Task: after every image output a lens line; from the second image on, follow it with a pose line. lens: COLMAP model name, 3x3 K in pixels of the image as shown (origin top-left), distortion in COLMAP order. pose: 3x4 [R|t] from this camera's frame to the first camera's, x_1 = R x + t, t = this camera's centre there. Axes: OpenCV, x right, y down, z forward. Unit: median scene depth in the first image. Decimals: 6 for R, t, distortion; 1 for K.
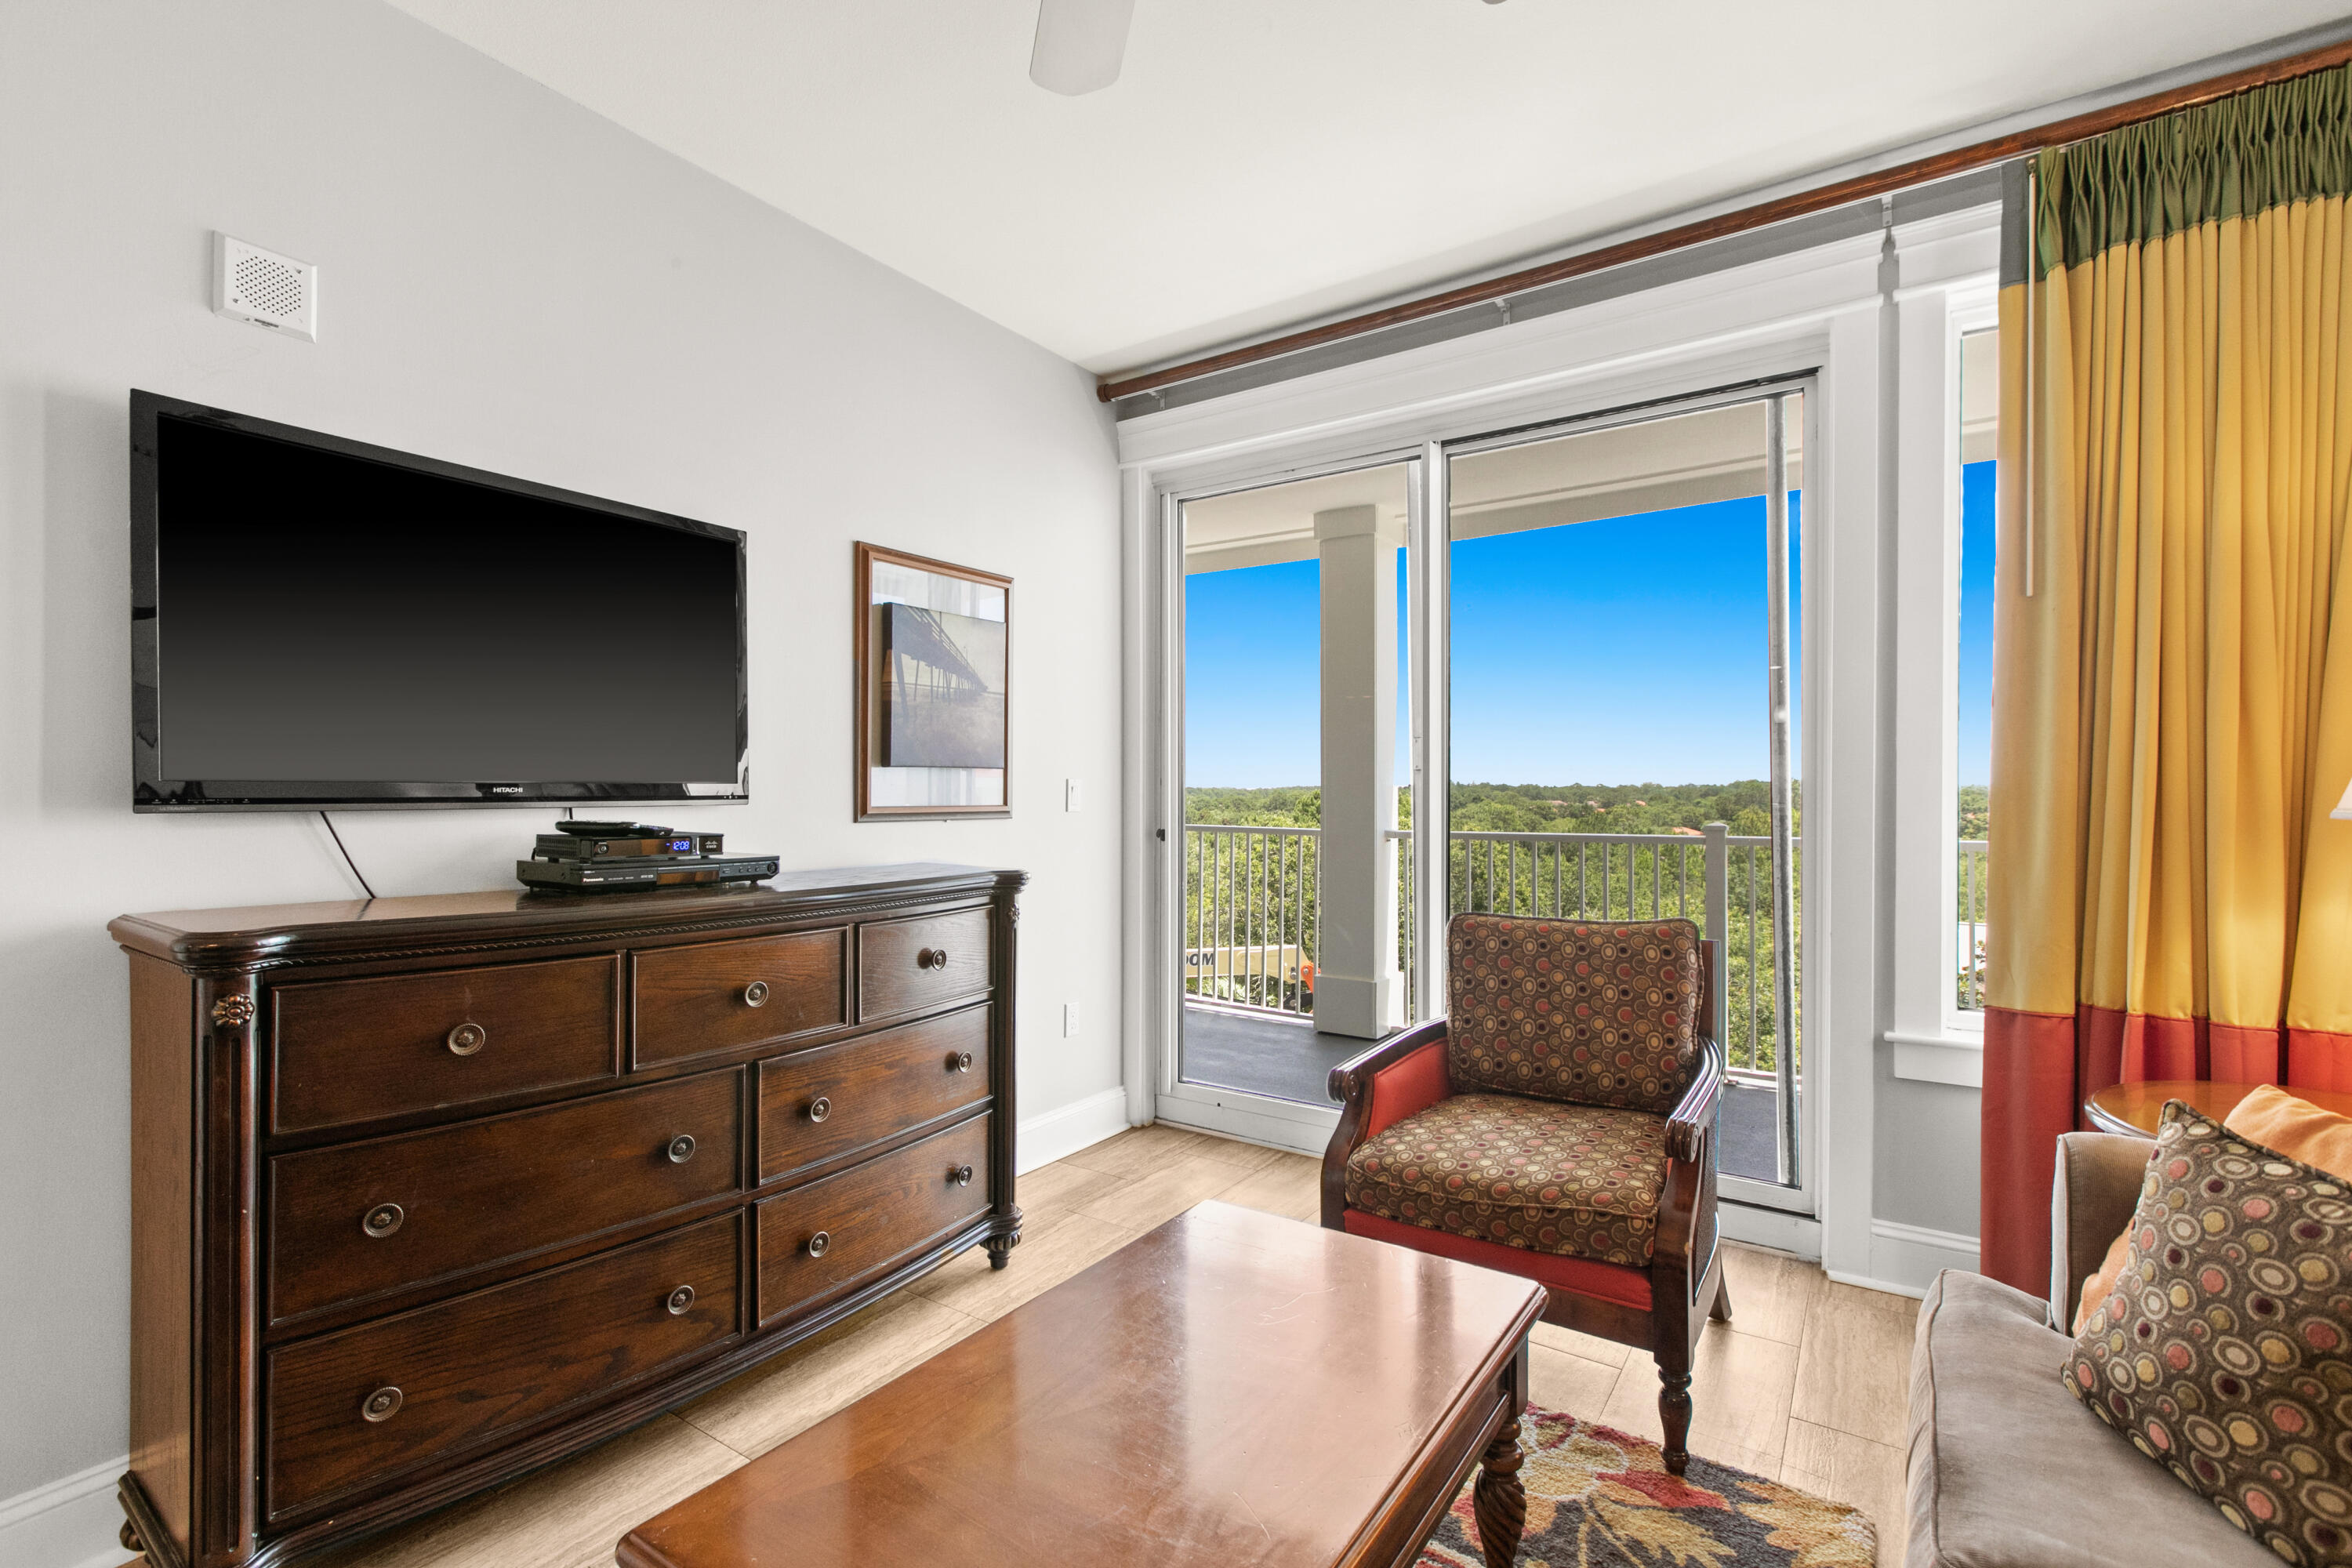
lens RADIAL K [[1054.3, 0, 1156.9], [0, 1054.3, 797.0], [0, 0, 1]] dist [0.000131, -0.000348]
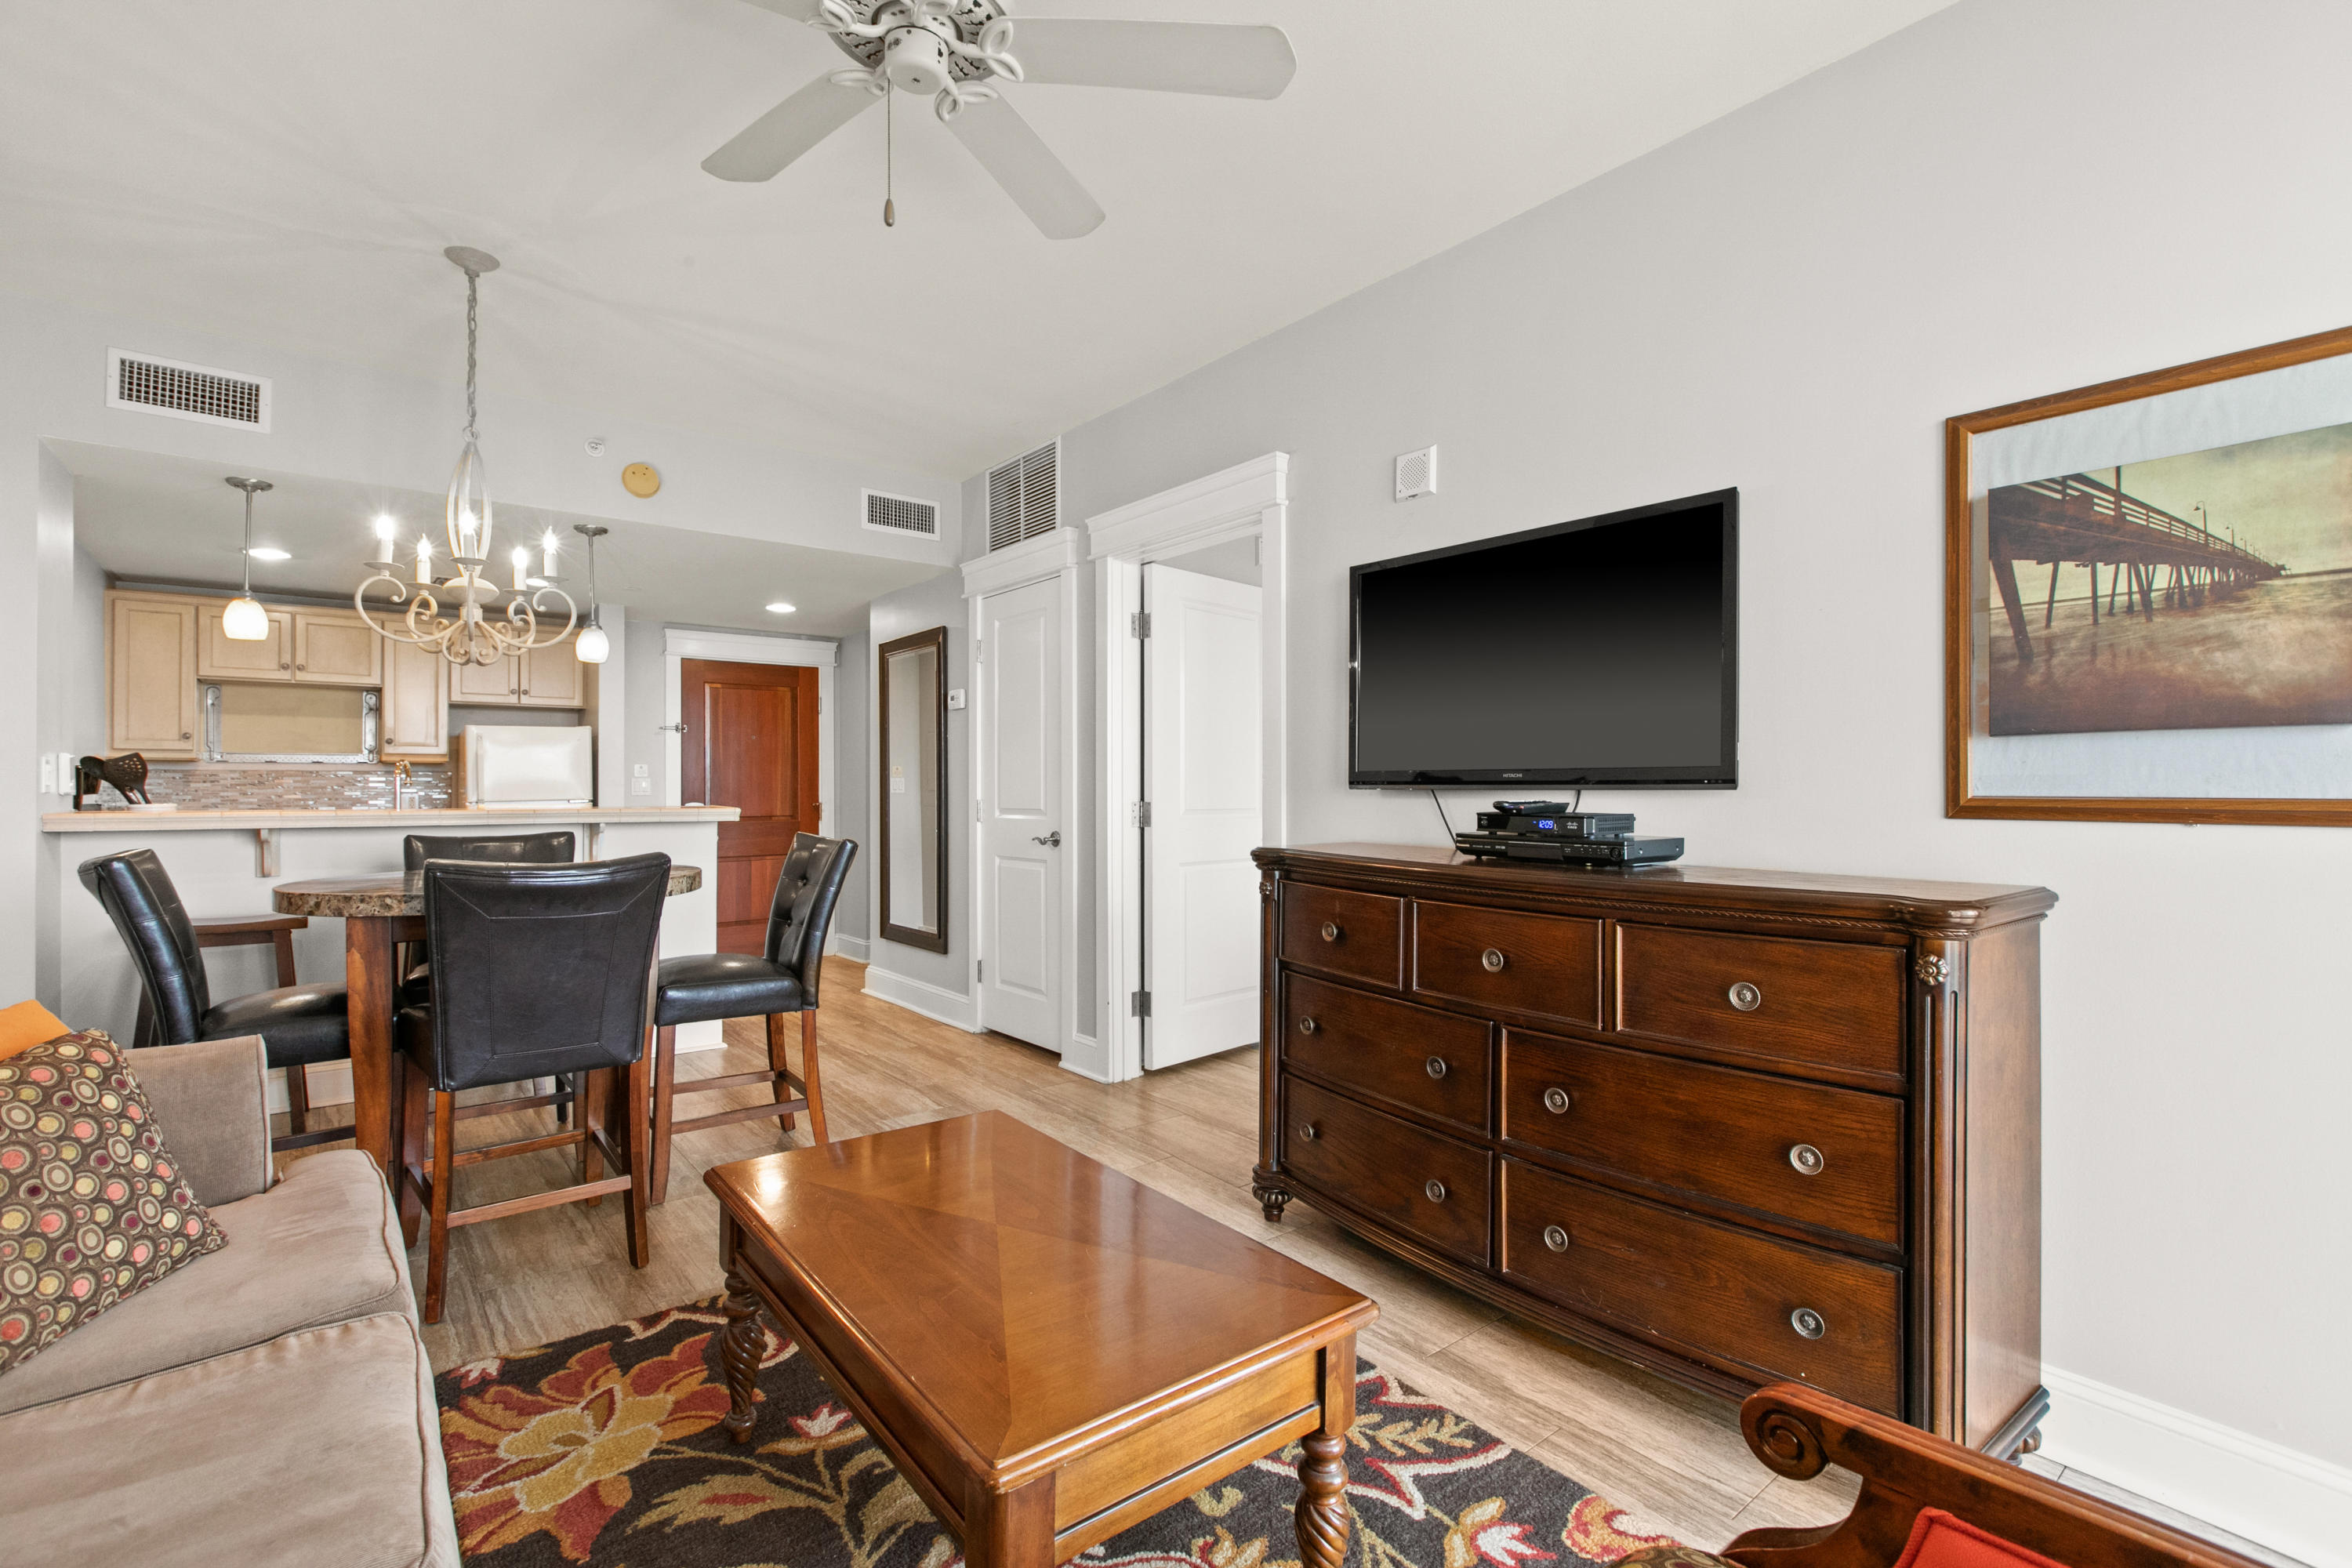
lens RADIAL K [[1046.2, 0, 1167.6], [0, 1046.2, 795.3], [0, 0, 1]] dist [-0.002837, -0.000269]
pose [[-0.280578, 0.006592, -0.959809, 0.661815], [-0.004379, 0.999957, 0.008148, 0.007283], [0.959821, 0.006489, -0.280537, 0.857680]]
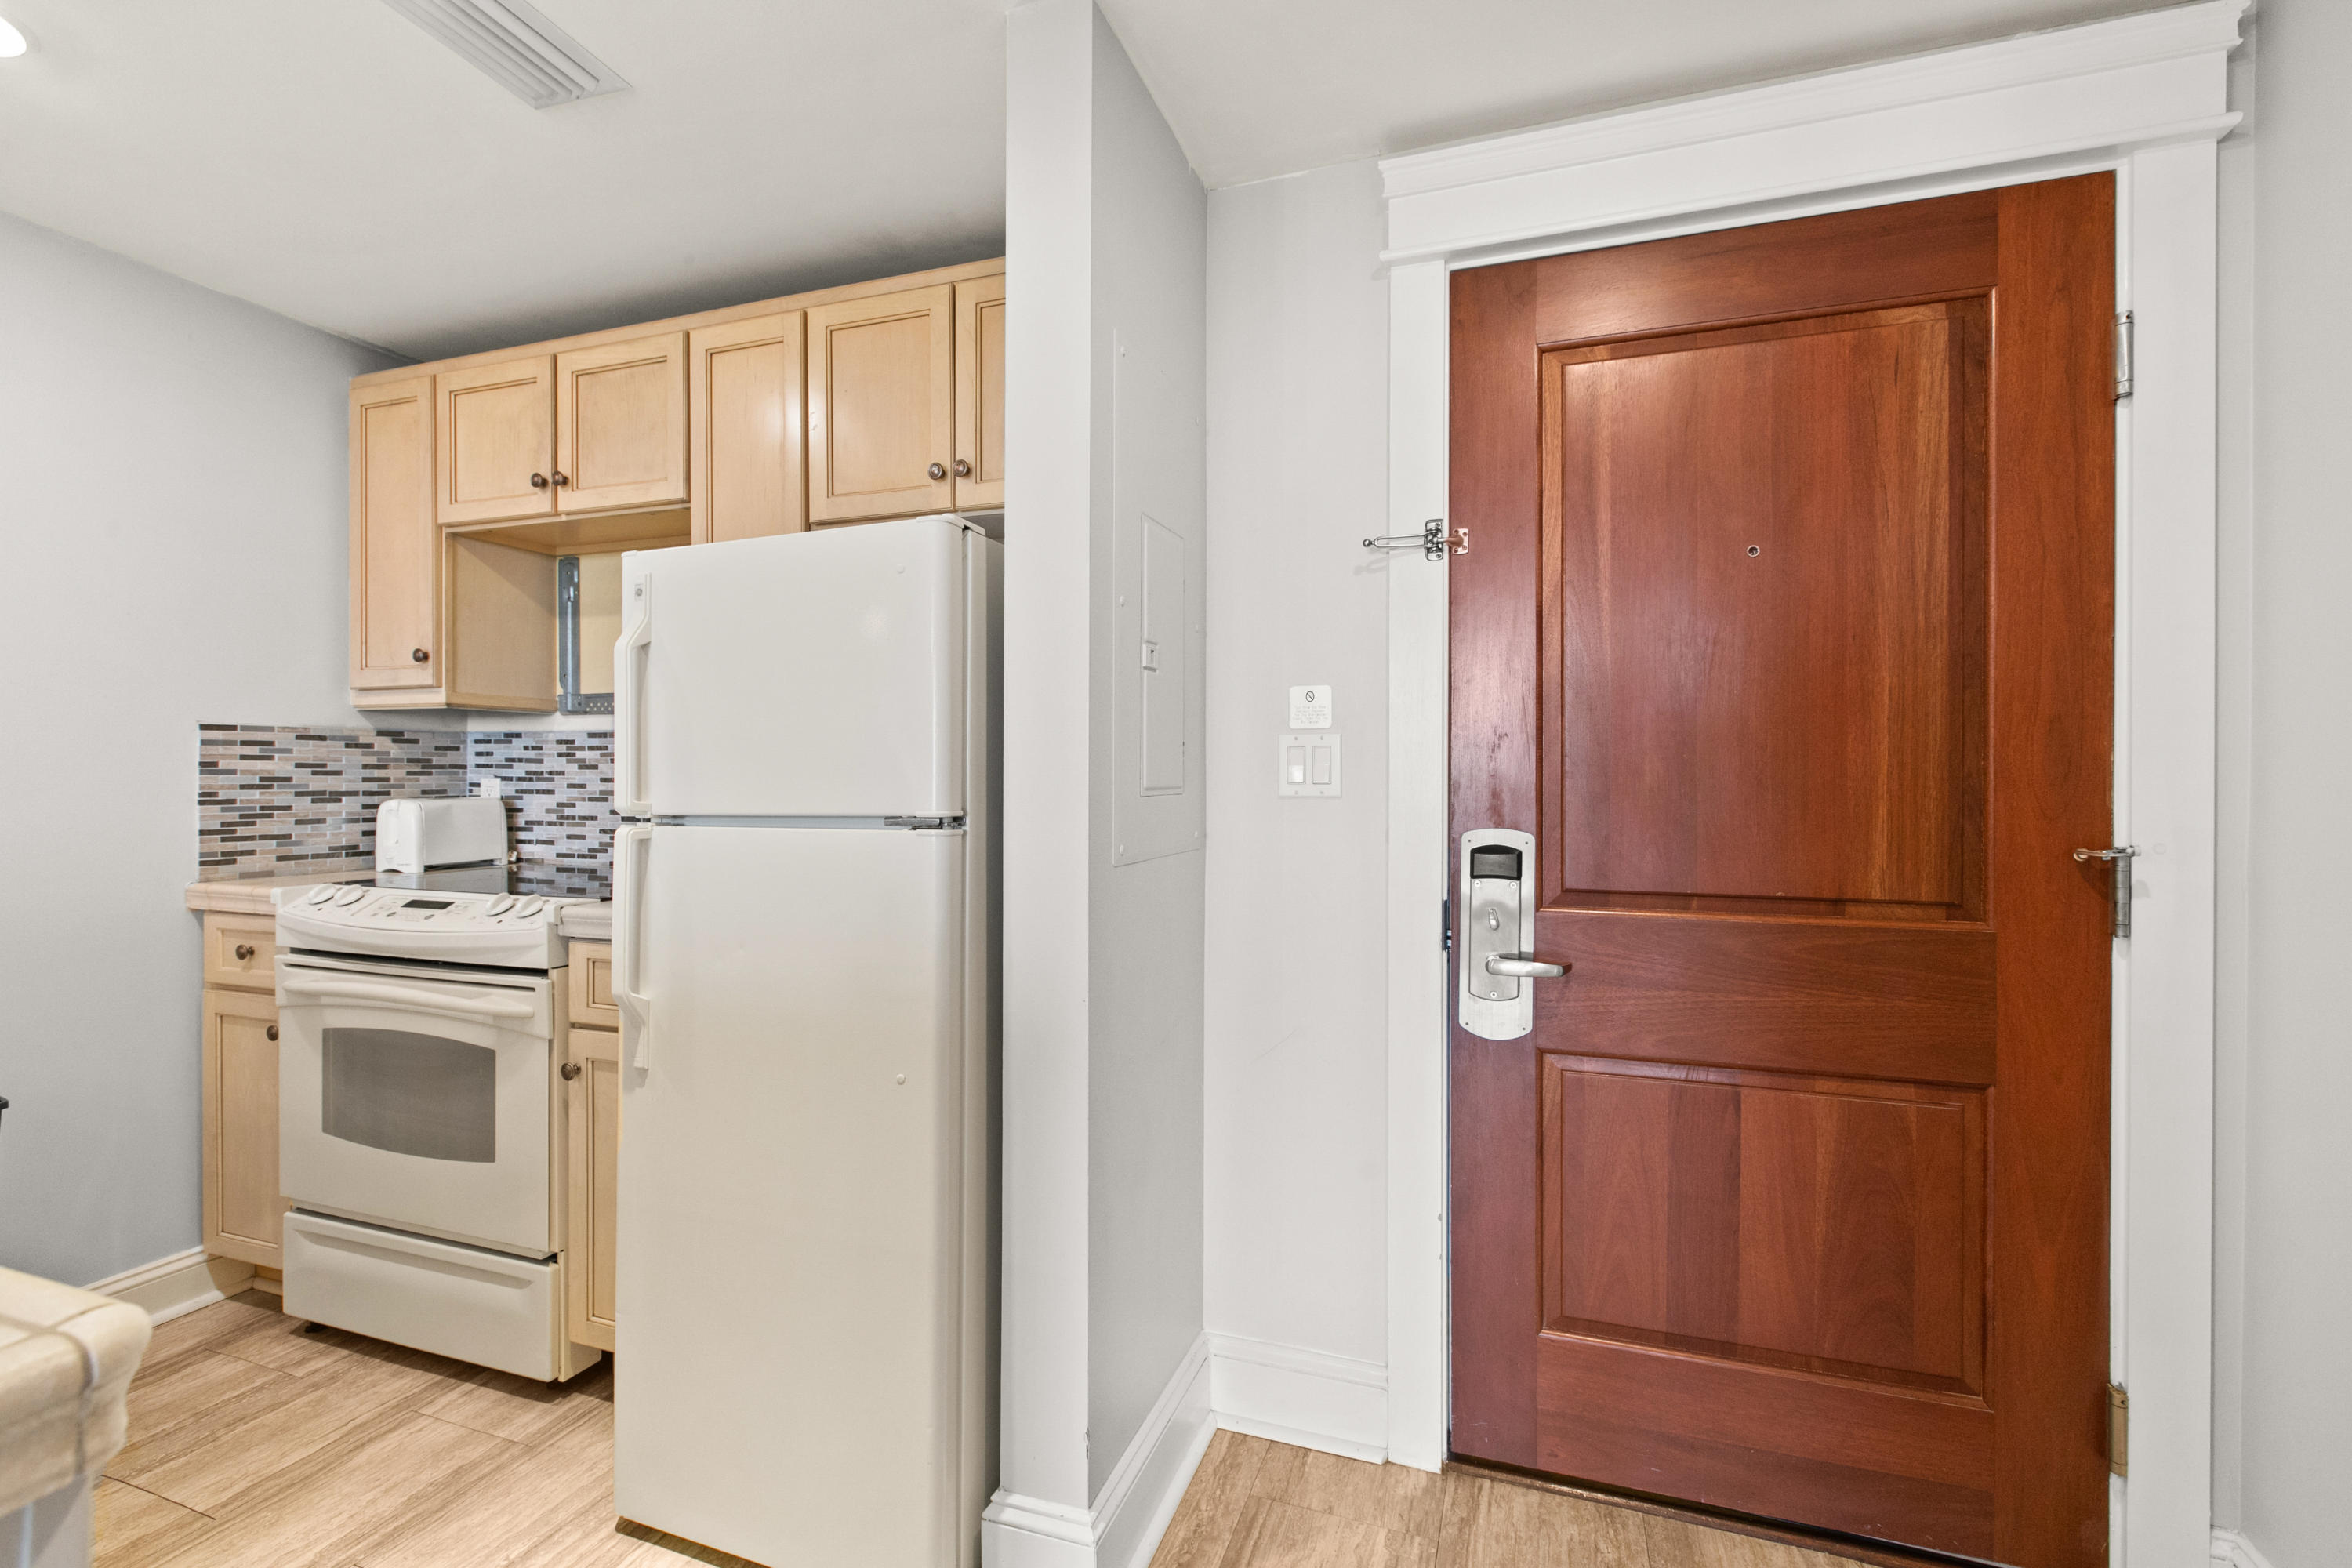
lens RADIAL K [[1054.6, 0, 1174.3], [0, 1054.6, 786.3], [0, 0, 1]] dist [0.000407, -0.000038]
pose [[-0.962954, 0.000556, -0.269665, -1.383960], [-0.003888, 0.999865, 0.015948, 0.017485], [0.269638, 0.016405, -0.962822, -0.594955]]
